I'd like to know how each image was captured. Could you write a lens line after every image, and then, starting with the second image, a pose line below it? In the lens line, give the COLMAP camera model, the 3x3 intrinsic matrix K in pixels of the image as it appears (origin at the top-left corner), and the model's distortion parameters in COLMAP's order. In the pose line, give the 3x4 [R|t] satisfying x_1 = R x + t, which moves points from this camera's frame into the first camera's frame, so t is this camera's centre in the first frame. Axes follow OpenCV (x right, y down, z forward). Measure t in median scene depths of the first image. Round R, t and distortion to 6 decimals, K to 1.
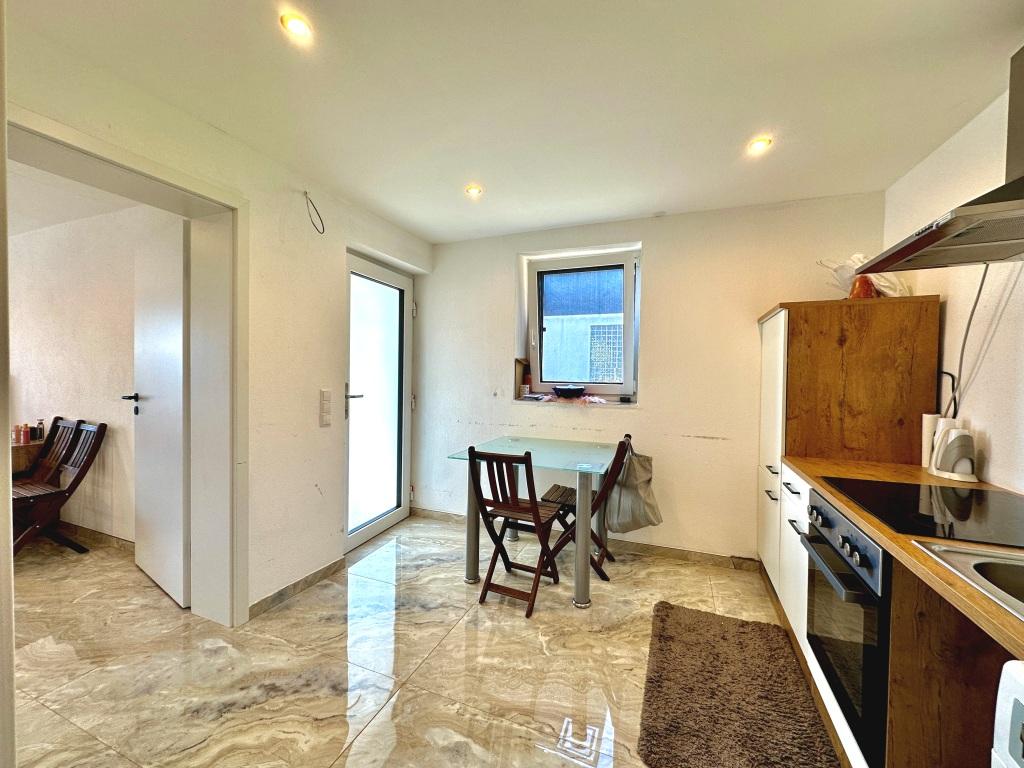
lens RADIAL K [[409.4, 0, 511.3], [0, 409.4, 379.8], [0, 0, 1]] dist [0.002015, 0.000218]
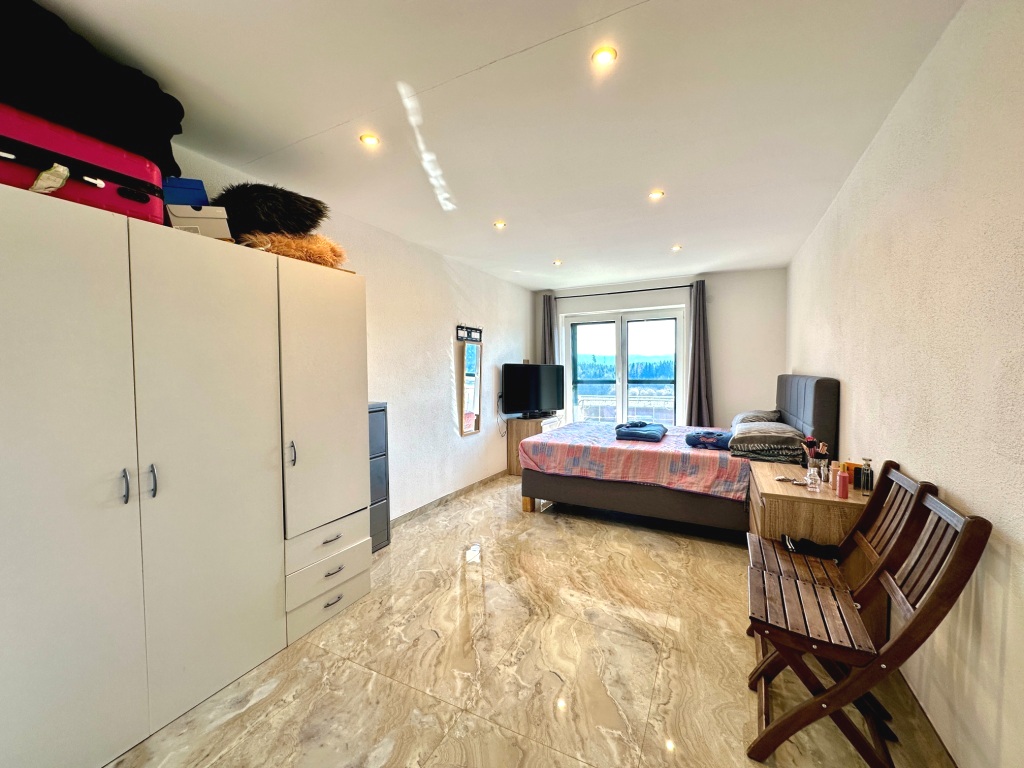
lens RADIAL K [[409.4, 0, 509.6], [0, 409.4, 381.0], [0, 0, 1]] dist [0.002015, 0.000218]
pose [[-0.098060, 0.028071, -0.994785, -0.574971], [-0.004702, 0.999578, 0.028670, -0.022221], [0.995169, 0.007489, -0.097887, 0.599300]]
